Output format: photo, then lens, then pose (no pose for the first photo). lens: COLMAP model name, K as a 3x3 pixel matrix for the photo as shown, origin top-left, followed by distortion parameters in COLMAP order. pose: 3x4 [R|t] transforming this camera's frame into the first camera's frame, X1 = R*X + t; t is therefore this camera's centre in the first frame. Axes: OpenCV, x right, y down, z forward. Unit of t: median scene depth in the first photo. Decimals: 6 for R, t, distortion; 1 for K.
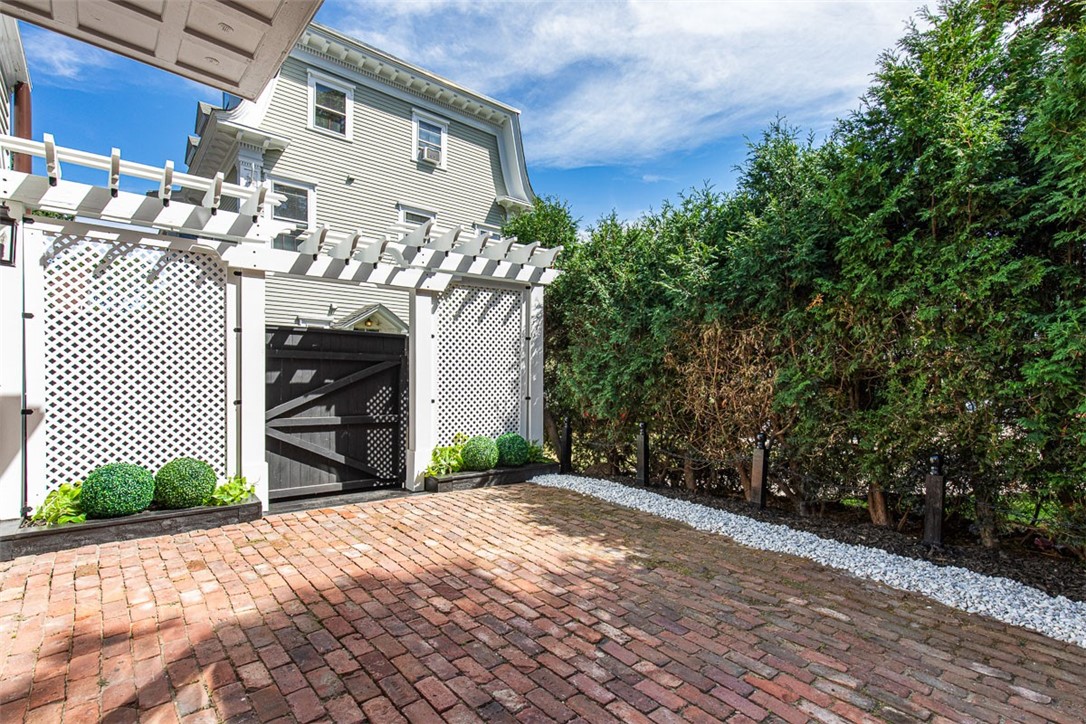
lens RADIAL K [[486.5, 0, 543.8], [0, 486.5, 367.7], [0, 0, 1]] dist [0.003458, 0.000248]
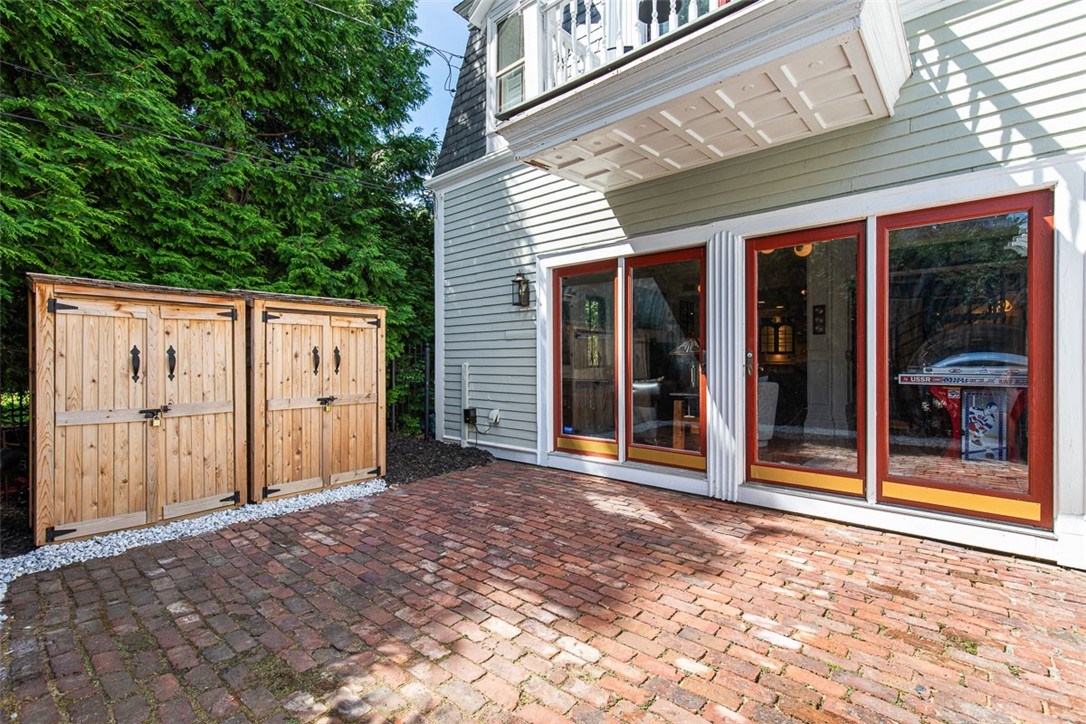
lens RADIAL K [[486.5, 0, 543.8], [0, 486.5, 367.7], [0, 0, 1]] dist [0.003458, 0.000248]
pose [[-0.989578, -0.013487, -0.143367, 0.030111], [-0.014831, 0.999855, 0.008309, 0.018688], [0.143234, 0.010349, -0.989635, 2.140513]]
